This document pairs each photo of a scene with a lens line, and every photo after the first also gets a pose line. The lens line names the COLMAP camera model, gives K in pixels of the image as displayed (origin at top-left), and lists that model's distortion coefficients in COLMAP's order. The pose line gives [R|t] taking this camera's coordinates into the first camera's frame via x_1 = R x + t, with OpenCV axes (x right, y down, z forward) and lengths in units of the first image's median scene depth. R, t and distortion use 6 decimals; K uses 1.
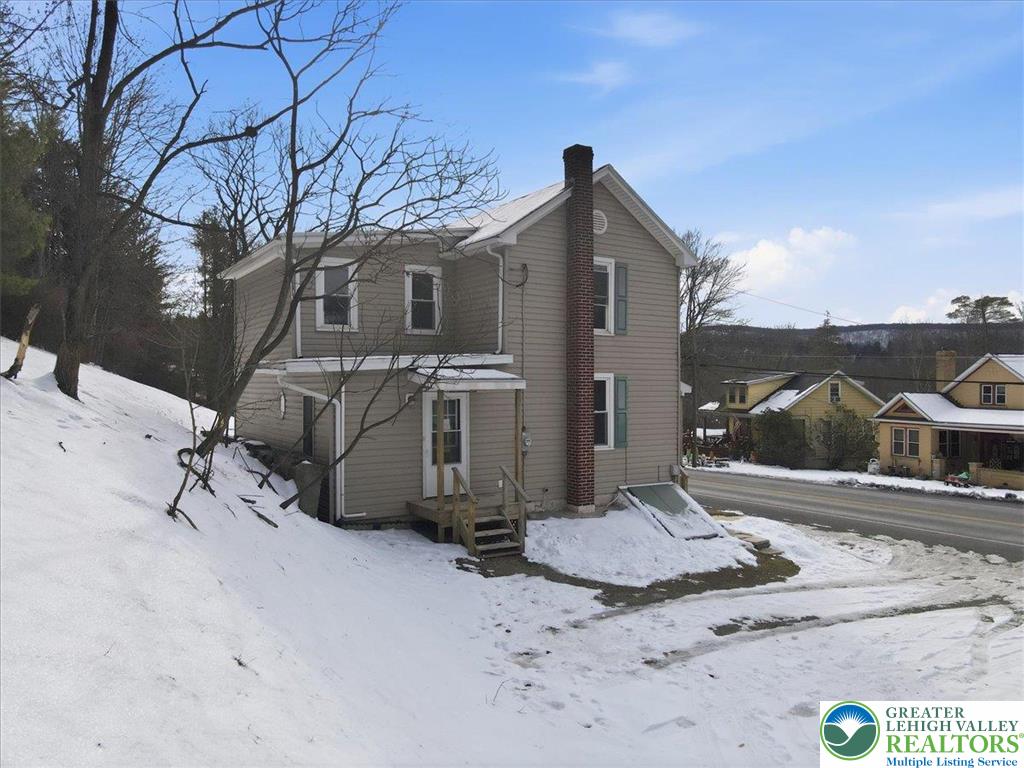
lens RADIAL K [[750.4, 0, 509.8], [0, 750.4, 382.4], [0, 0, 1]] dist [0.008327, 0.013008]
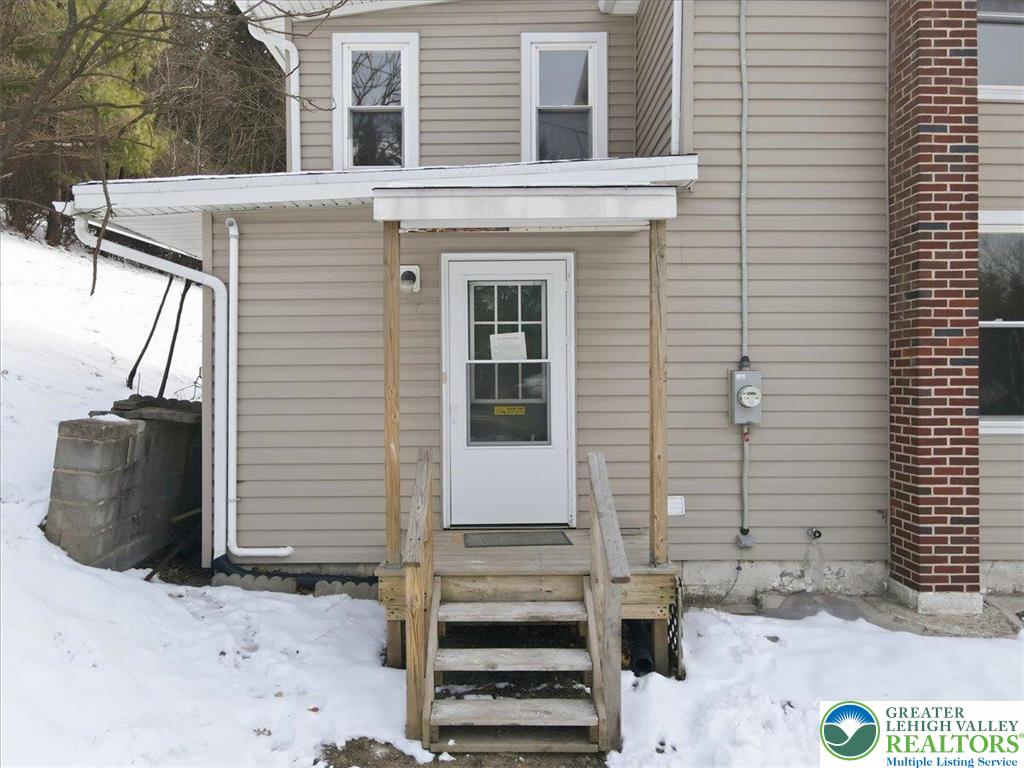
lens RADIAL K [[750.4, 0, 509.8], [0, 750.4, 382.4], [0, 0, 1]] dist [0.008327, 0.013008]
pose [[0.841908, -0.002227, -0.539616, 0.123912], [0.002276, 0.999997, -0.000575, 0.073057], [0.539616, -0.000744, 0.841911, 0.638762]]
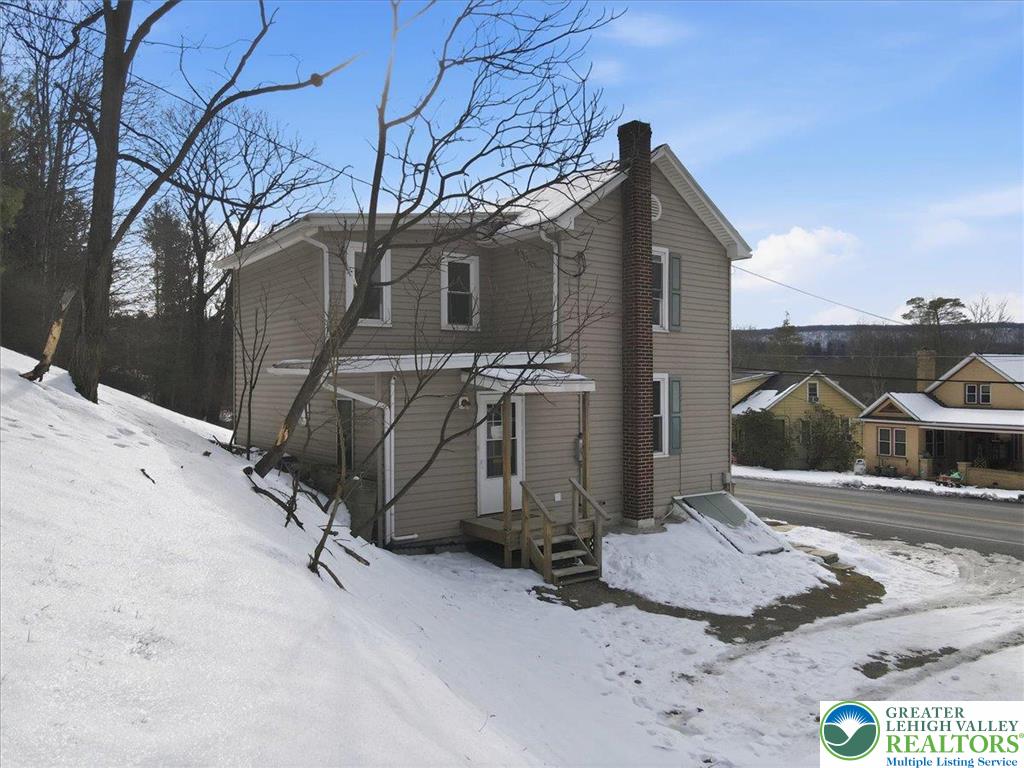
lens RADIAL K [[750.4, 0, 509.8], [0, 750.4, 382.4], [0, 0, 1]] dist [0.008327, 0.013008]
pose [[0.997733, -0.002682, 0.067244, -0.128156], [0.002723, 0.999996, -0.000521, -0.001301], [-0.067242, 0.000703, 0.997736, 0.111954]]
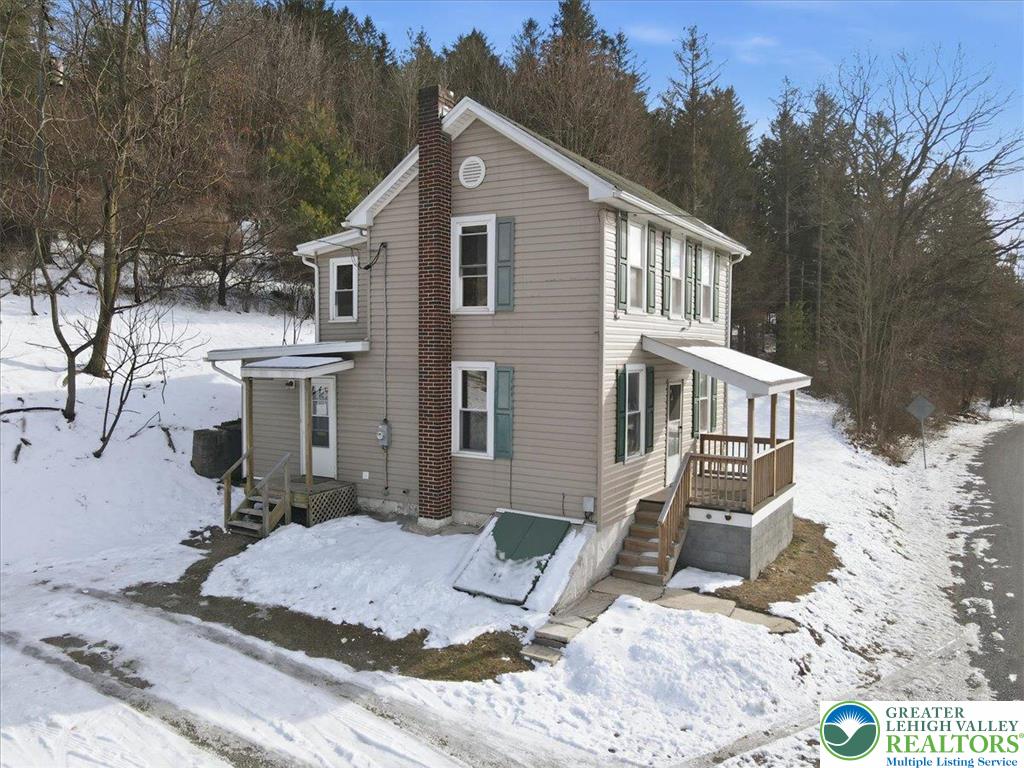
lens RADIAL K [[750.4, 0, 509.8], [0, 750.4, 382.4], [0, 0, 1]] dist [0.008327, 0.013008]
pose [[0.437353, 0.039455, -0.898424, 0.937617], [-0.006206, 0.999146, 0.040857, -0.025453], [0.899269, -0.012293, 0.437224, 0.748055]]
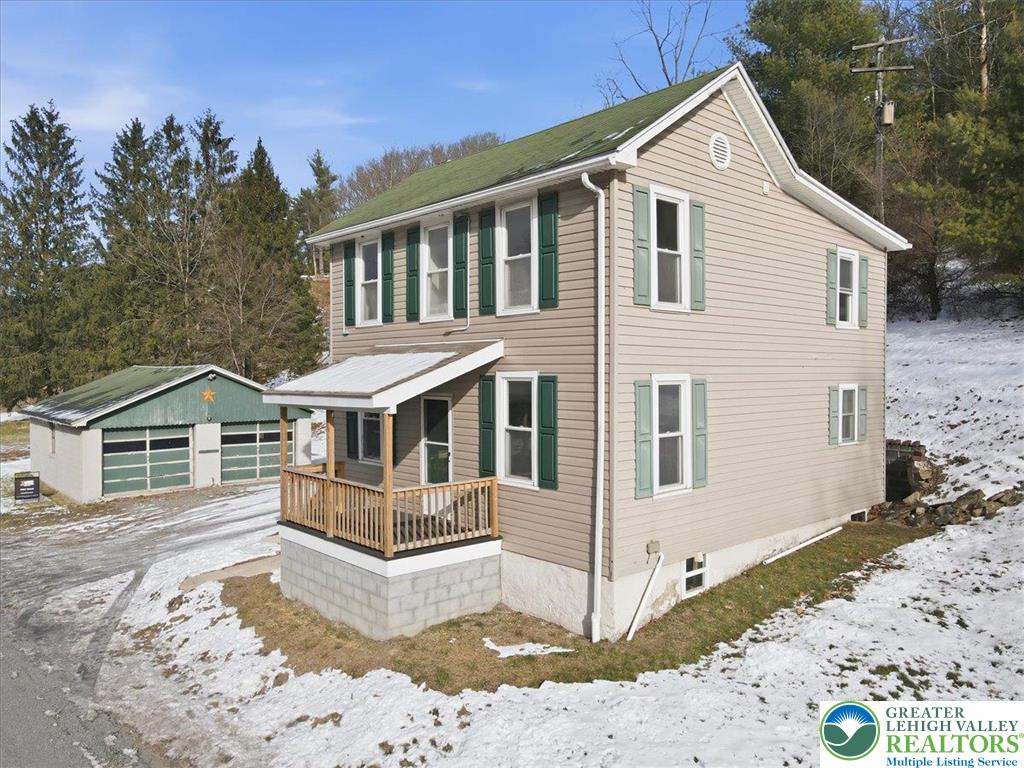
lens RADIAL K [[750.4, 0, 509.8], [0, 750.4, 382.4], [0, 0, 1]] dist [0.008327, 0.013008]
pose [[-0.986029, 0.006370, -0.166449, 0.198618], [0.003925, 0.999880, 0.015011, -0.013753], [0.166525, 0.014148, -0.985936, 2.208810]]
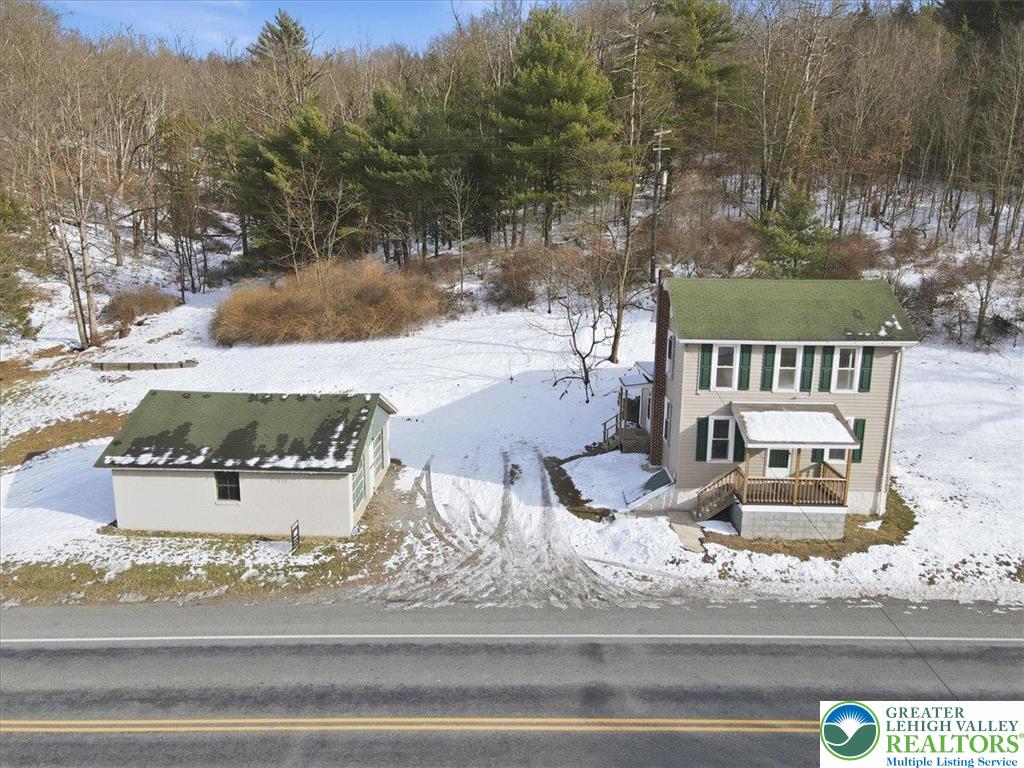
lens RADIAL K [[750.4, 0, 509.8], [0, 750.4, 382.4], [0, 0, 1]] dist [0.008327, 0.013008]
pose [[-0.558247, 0.166798, -0.812735, 1.872158], [-0.007704, 0.978499, 0.206110, -0.437425], [0.829639, 0.121321, -0.544959, 1.787752]]
